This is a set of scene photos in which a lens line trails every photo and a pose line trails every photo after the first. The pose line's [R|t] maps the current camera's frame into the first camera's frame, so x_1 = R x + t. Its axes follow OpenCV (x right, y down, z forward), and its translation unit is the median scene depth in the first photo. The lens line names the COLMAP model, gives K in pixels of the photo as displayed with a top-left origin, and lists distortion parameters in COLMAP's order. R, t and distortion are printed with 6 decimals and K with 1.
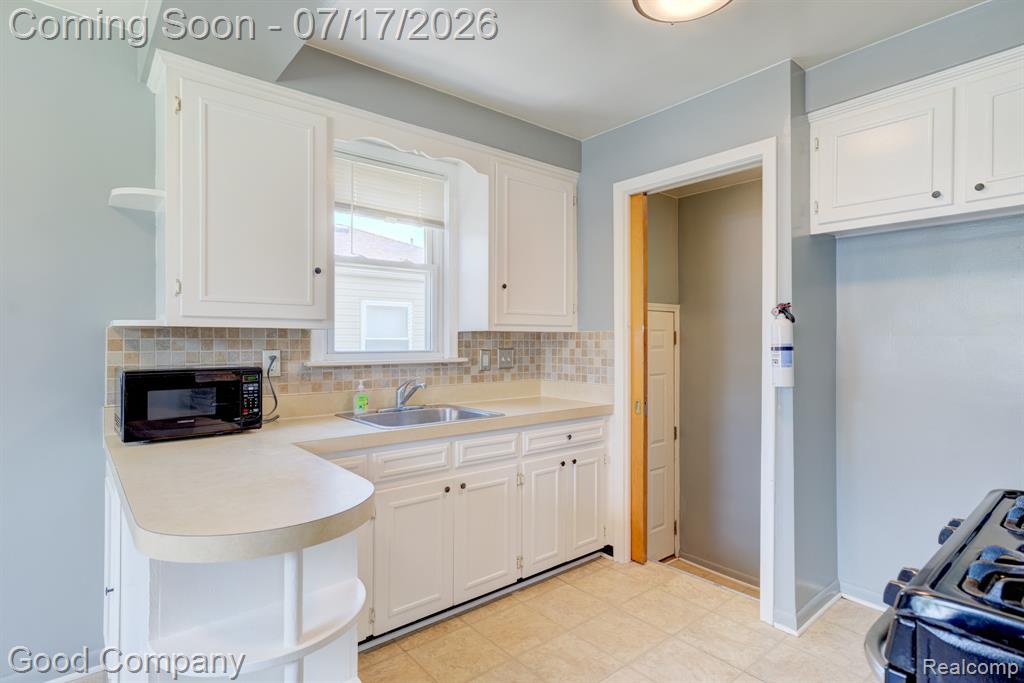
lens RADIAL K [[523.4, 0, 517.6], [0, 523.4, 342.5], [0, 0, 1]] dist [-0.016484, 0.016374]
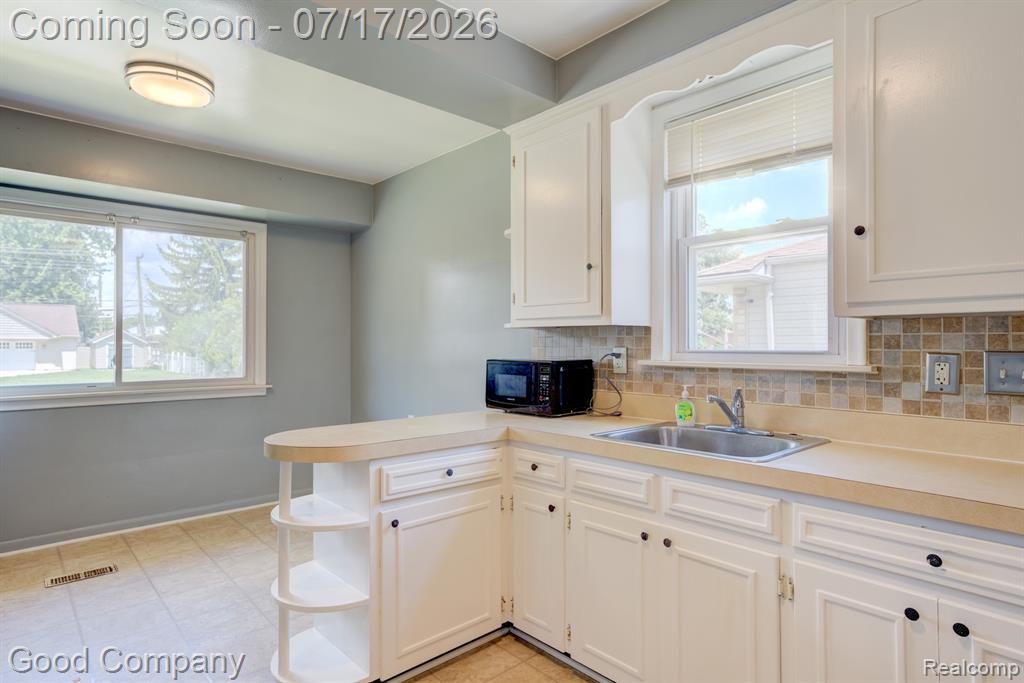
lens RADIAL K [[564.3, 0, 516.0], [0, 564.3, 344.2], [0, 0, 1]] dist [0.002130, 0.001544]
pose [[0.037019, -0.002266, -0.999312, 0.540943], [-0.005503, 0.999982, -0.002471, 0.010465], [0.999299, 0.005591, 0.037006, 0.648691]]
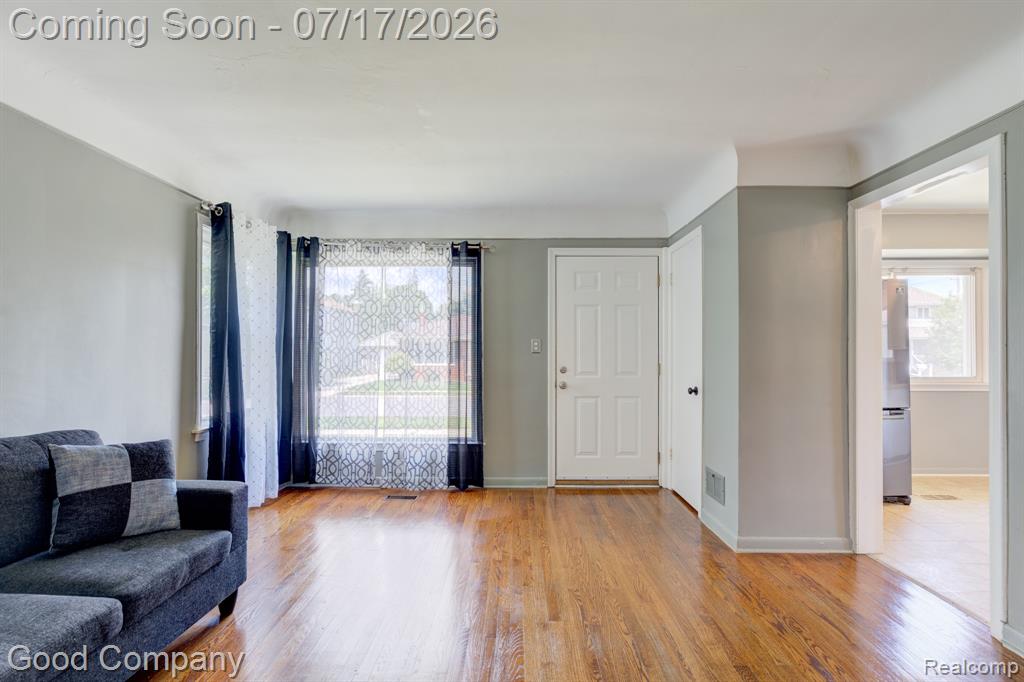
lens RADIAL K [[455.9, 0, 512.4], [0, 455.9, 344.5], [0, 0, 1]] dist [-0.030365, 0.016198]
pose [[-0.659036, -0.012343, -0.752010, 1.306202], [-0.005957, 0.999920, -0.011191, 0.012729], [0.752088, -0.002895, -0.659057, -0.197363]]
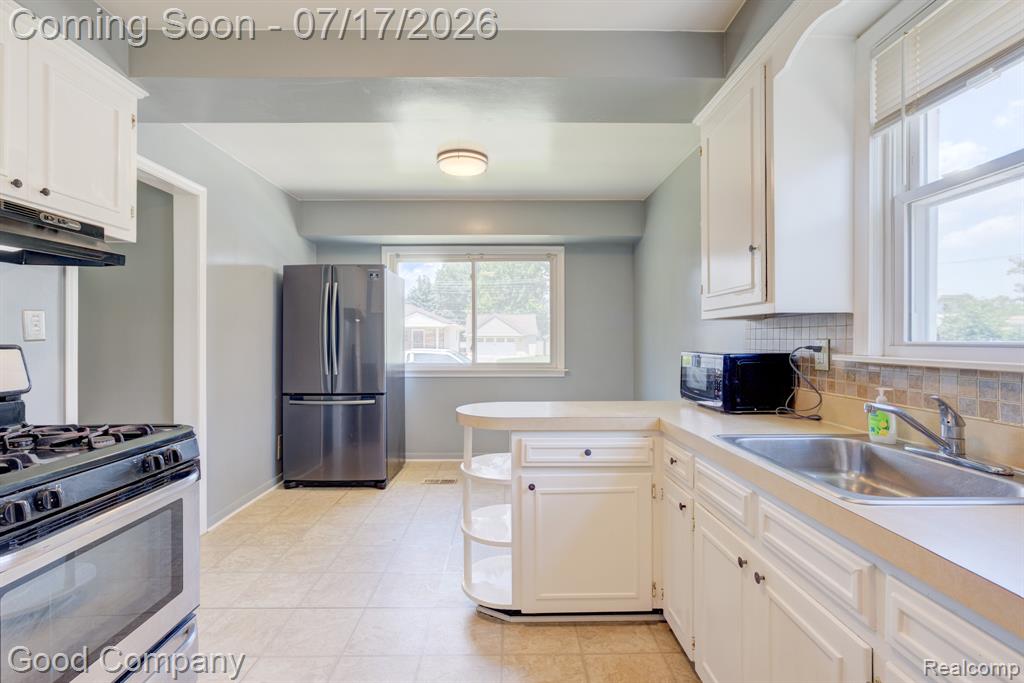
lens RADIAL K [[463.8, 0, 512.0], [0, 463.8, 341.5], [0, 0, 1]] dist [-0.030222, 0.018801]
pose [[-0.637915, 0.002540, -0.770103, 0.378205], [-0.003872, 0.999971, 0.006506, 0.013302], [0.770097, 0.007131, -0.637886, 0.936354]]
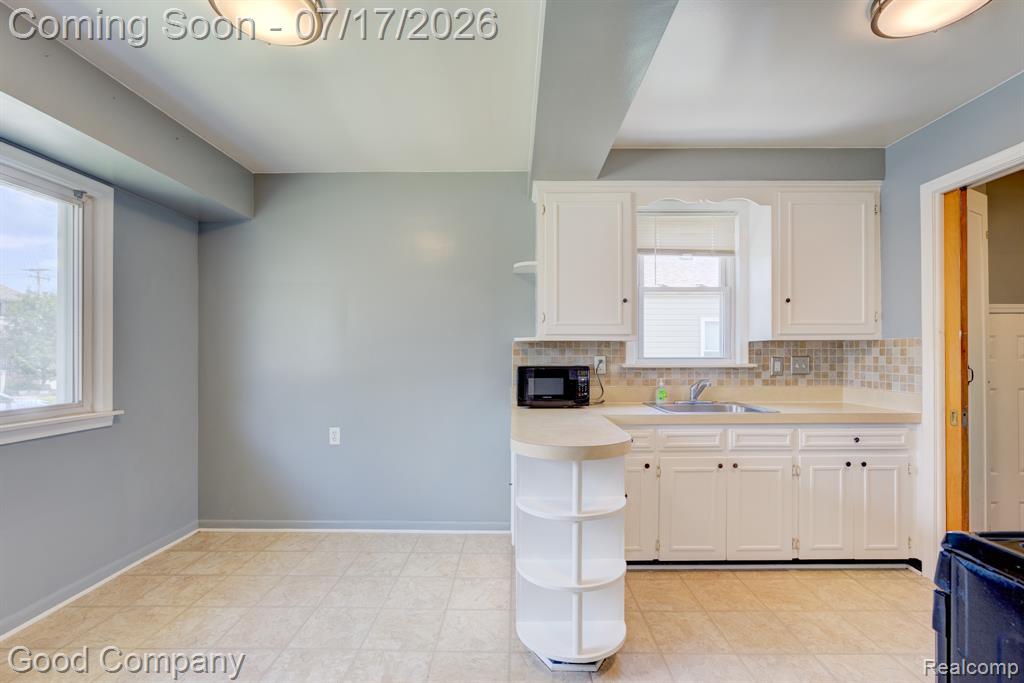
lens RADIAL K [[465.1, 0, 516.6], [0, 465.1, 354.4], [0, 0, 1]] dist [-0.033175, 0.017908]
pose [[0.764066, -0.002207, -0.645135, 0.172118], [0.000389, 0.999996, -0.002960, 0.012331], [0.645138, 0.002010, 0.764063, -0.140747]]
